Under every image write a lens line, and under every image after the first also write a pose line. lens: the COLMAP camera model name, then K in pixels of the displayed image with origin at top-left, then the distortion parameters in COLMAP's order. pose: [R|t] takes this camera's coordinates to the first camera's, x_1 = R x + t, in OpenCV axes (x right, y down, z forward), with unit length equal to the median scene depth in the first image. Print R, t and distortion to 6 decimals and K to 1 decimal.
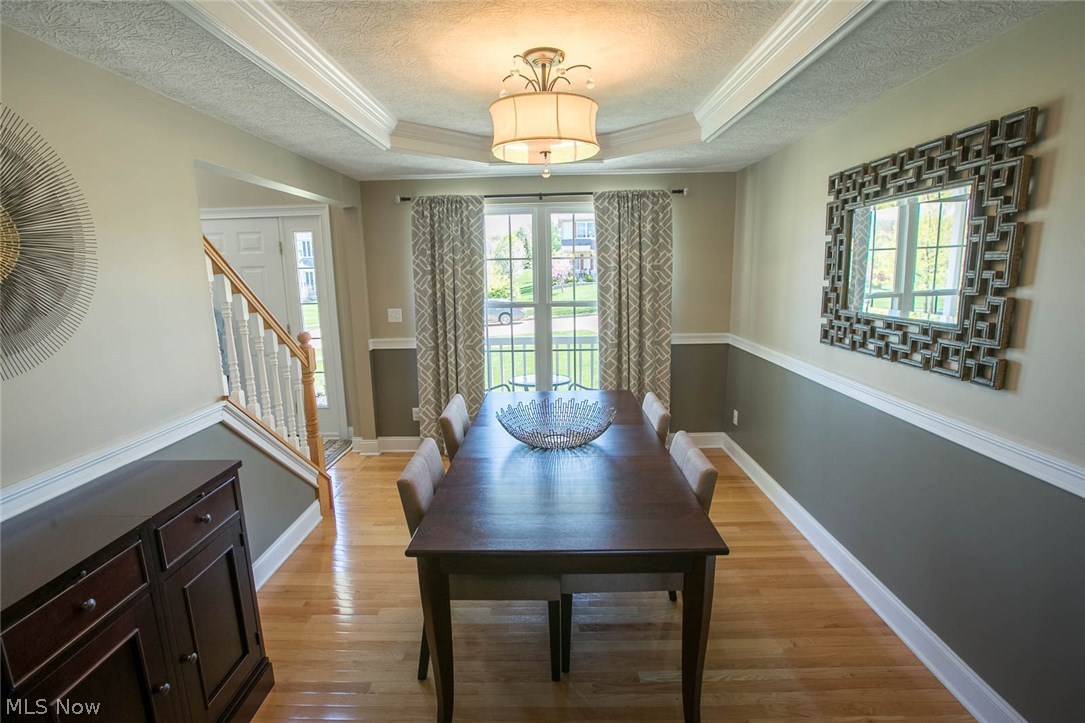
lens RADIAL K [[500.9, 0, 540.4], [0, 500.9, 364.4], [0, 0, 1]] dist [-0.046242, 0.015358]
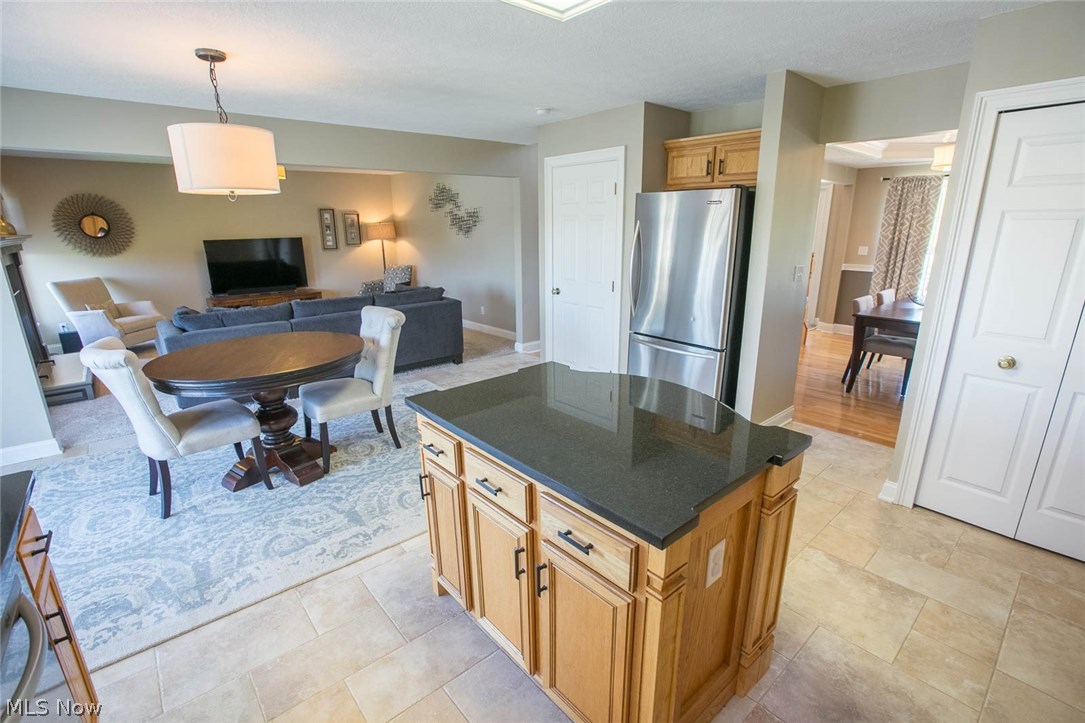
lens RADIAL K [[500.9, 0, 543.5], [0, 500.9, 366.3], [0, 0, 1]] dist [-0.046242, 0.015358]
pose [[0.666005, 0.215798, -0.714051, 0.260075], [-0.148527, 0.976436, 0.156561, 0.185894], [0.731011, 0.001786, 0.682364, -0.923592]]
